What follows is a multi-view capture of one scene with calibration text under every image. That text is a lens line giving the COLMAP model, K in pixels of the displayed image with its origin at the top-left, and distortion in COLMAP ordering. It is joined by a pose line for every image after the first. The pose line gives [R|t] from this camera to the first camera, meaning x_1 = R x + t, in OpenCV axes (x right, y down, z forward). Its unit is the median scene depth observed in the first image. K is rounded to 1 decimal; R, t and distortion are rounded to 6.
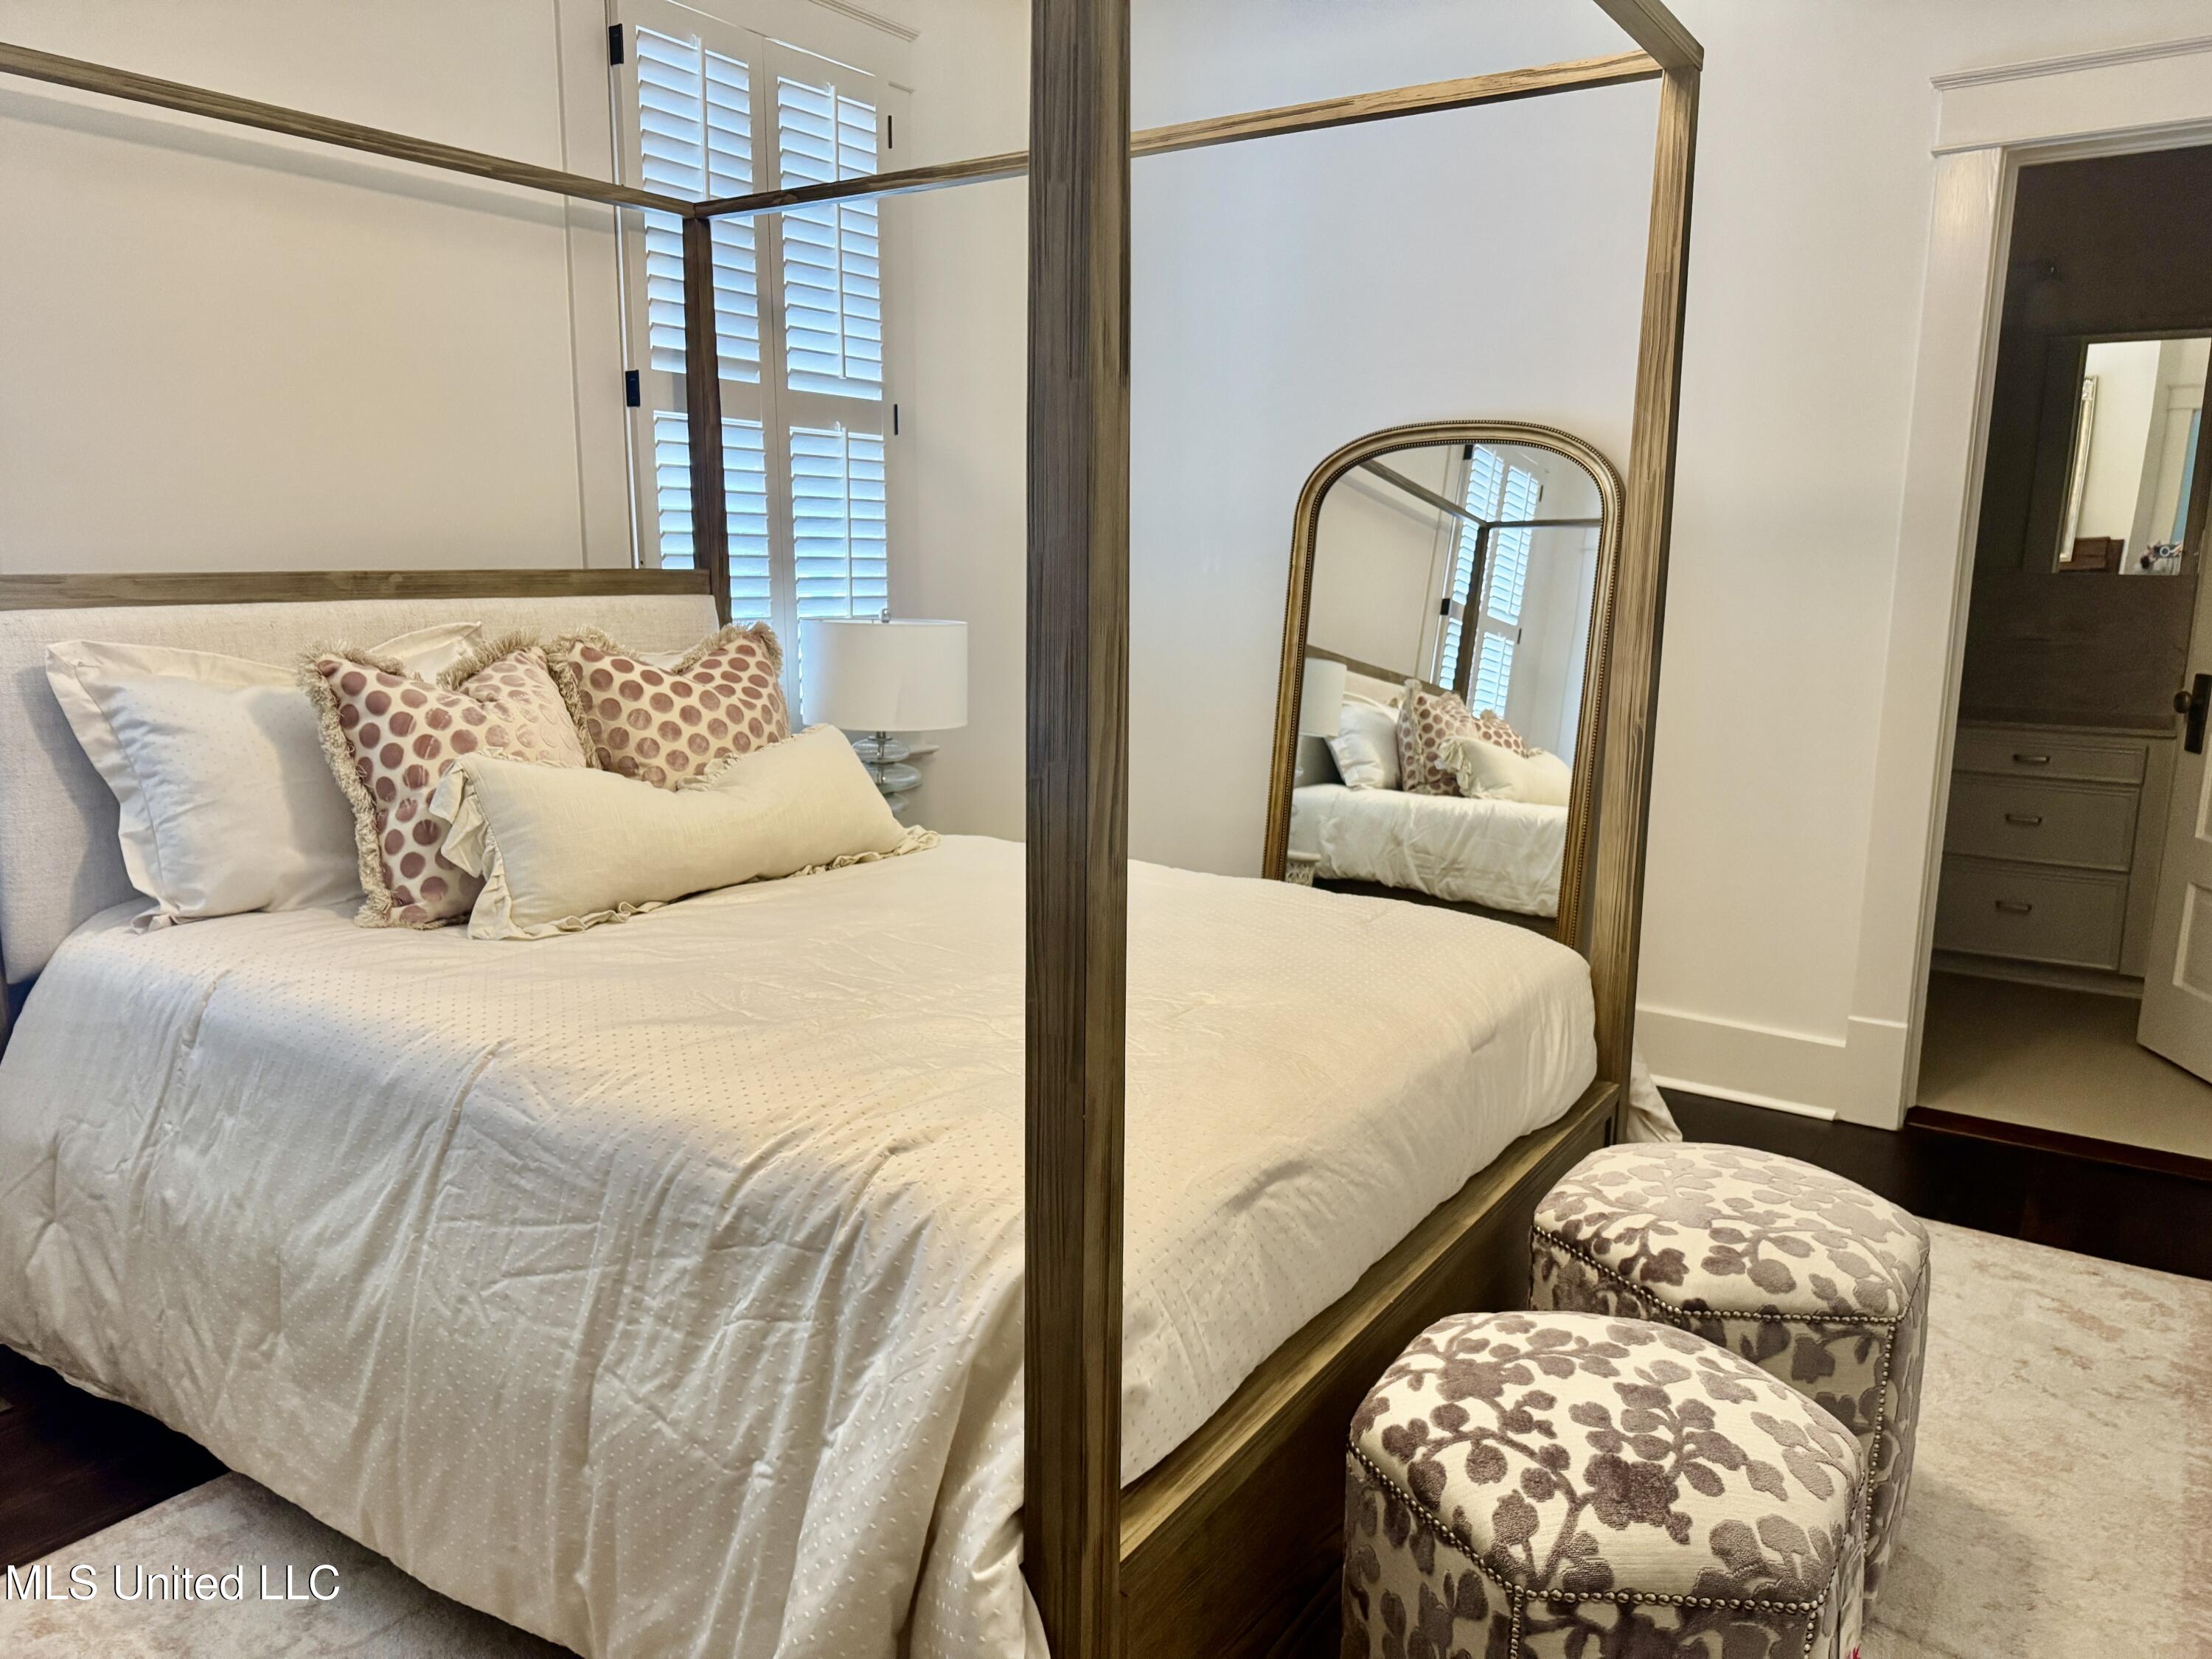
lens RADIAL K [[1556.4, 0, 1105.0], [0, 1556.4, 827.7], [0, 0, 1]] dist [0.055864, -0.062753]
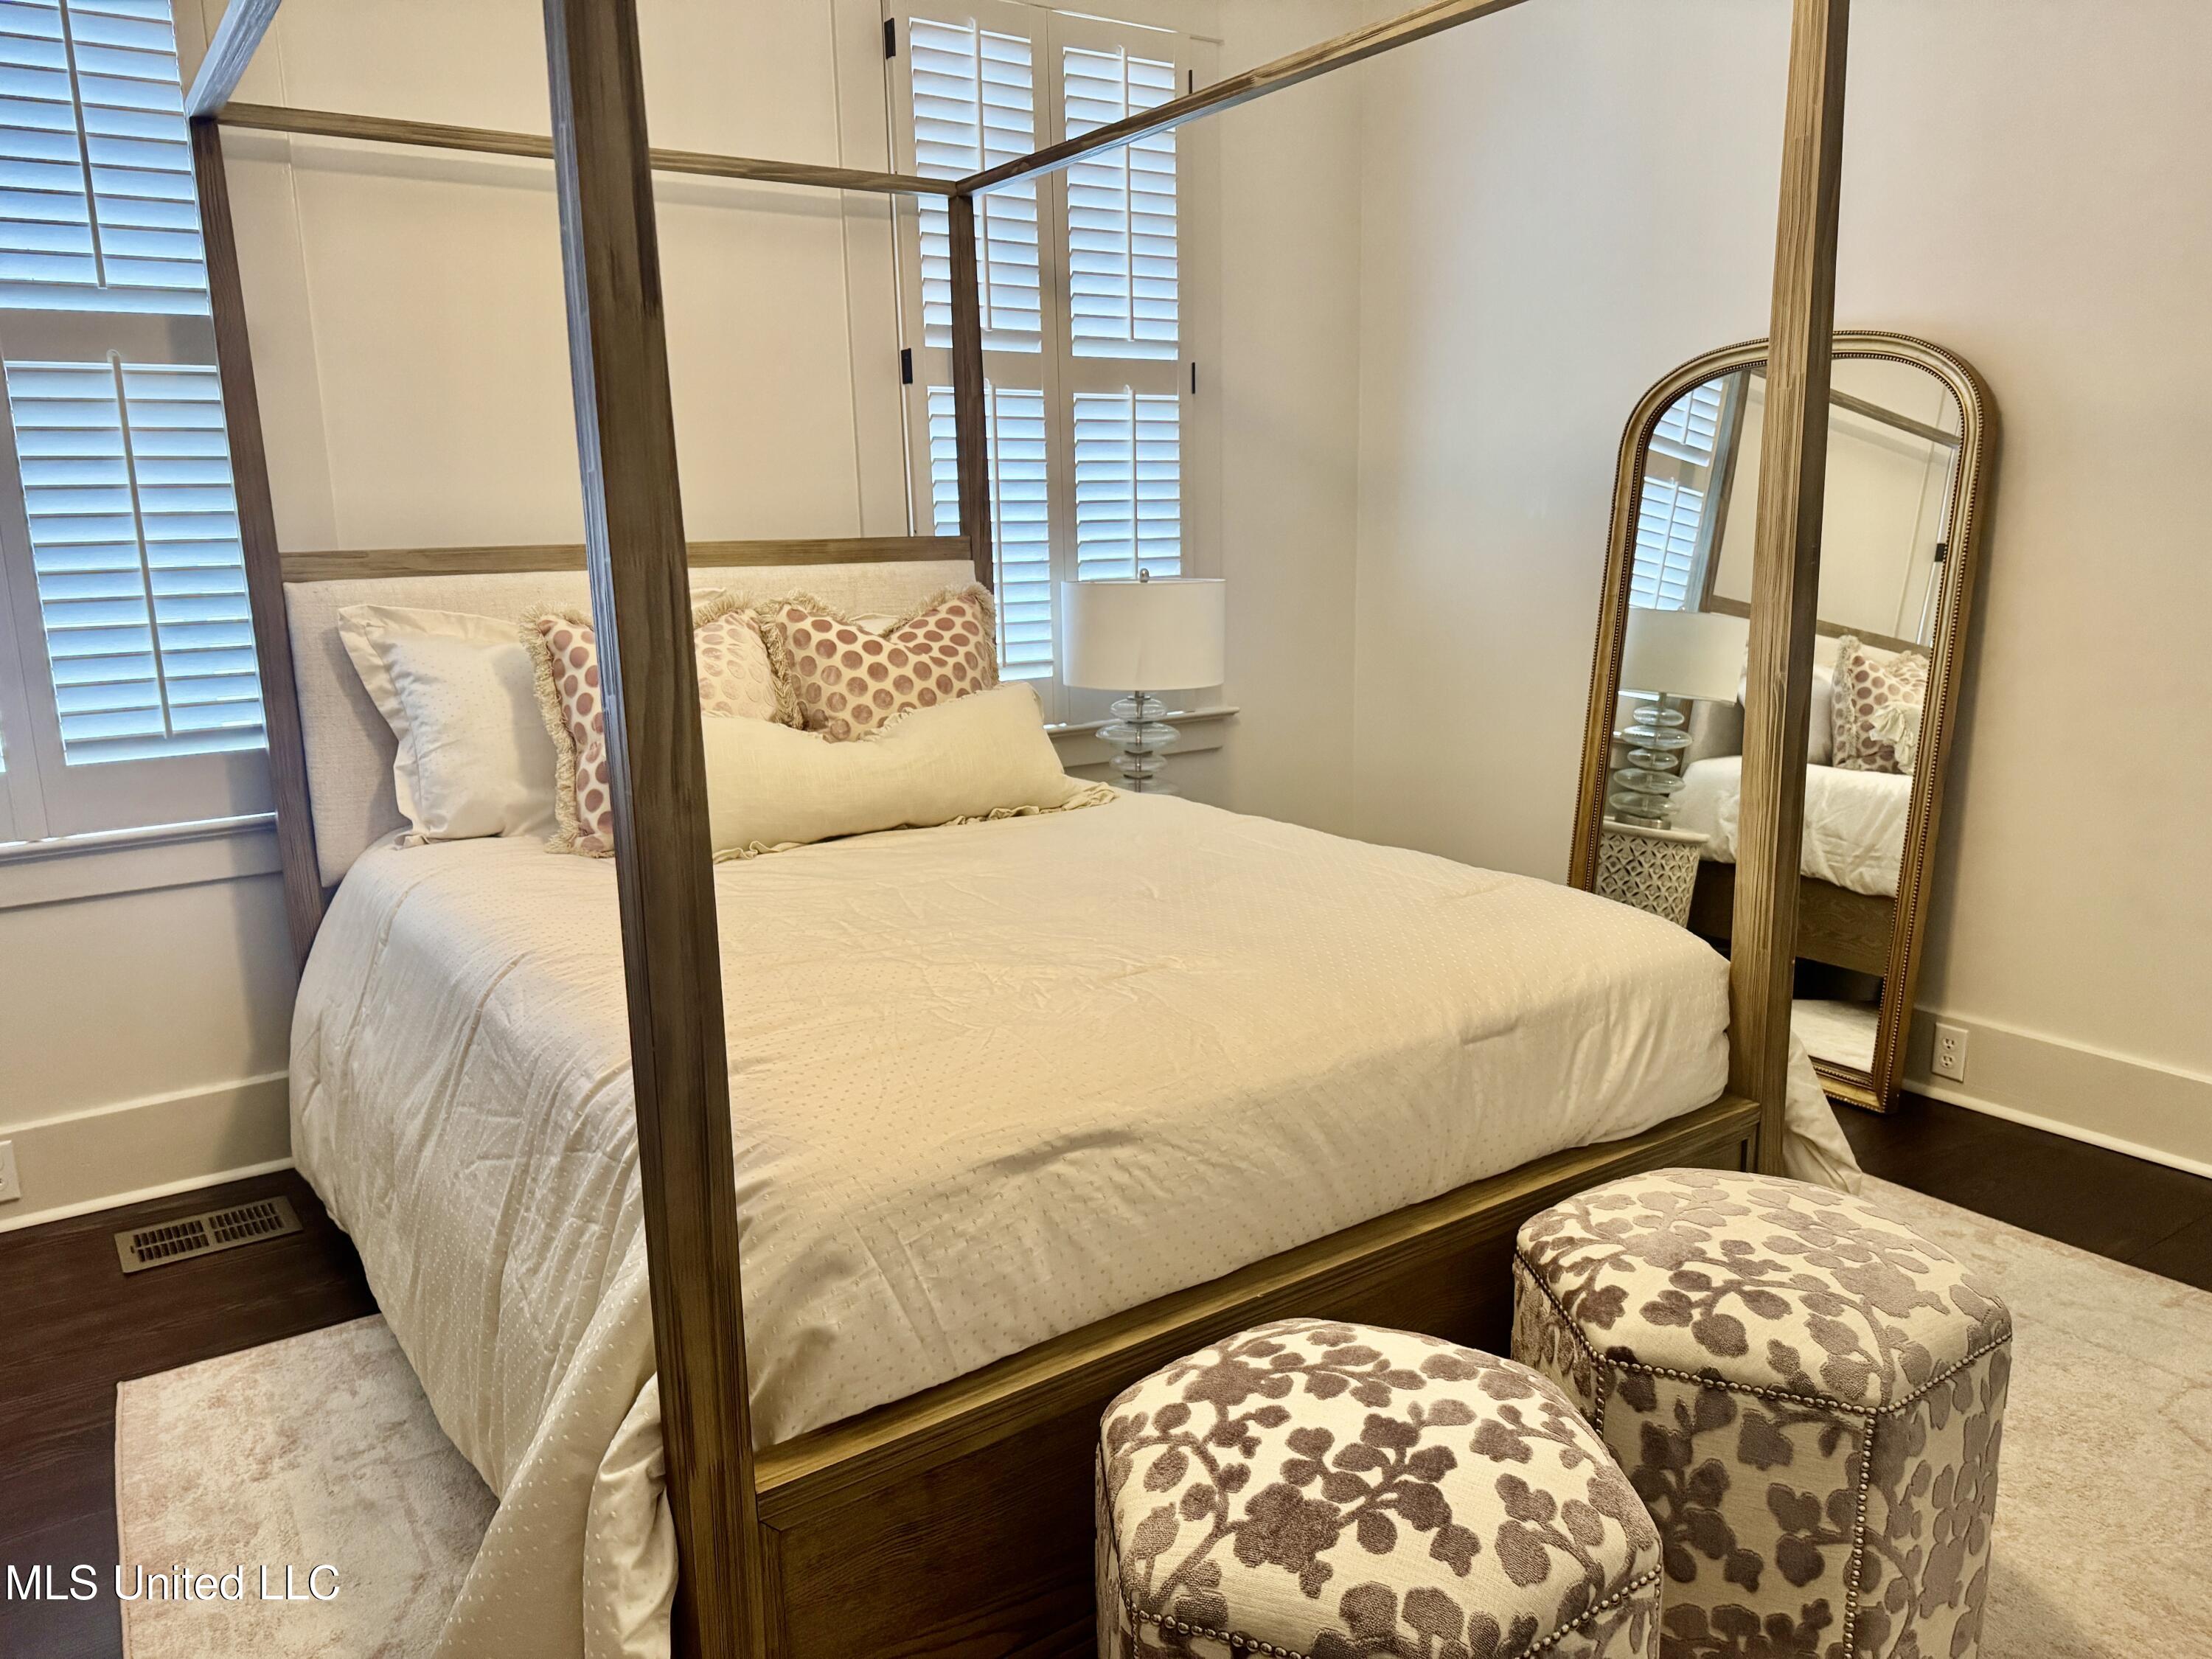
lens RADIAL K [[1546.5, 0, 1094.4], [0, 1546.5, 829.1], [0, 0, 1]] dist [0.091723, -0.117312]
pose [[0.931945, 0.038238, -0.360577, 0.306147], [-0.030948, 0.999183, 0.025974, 0.003944], [0.361276, -0.013047, 0.932368, 0.079211]]
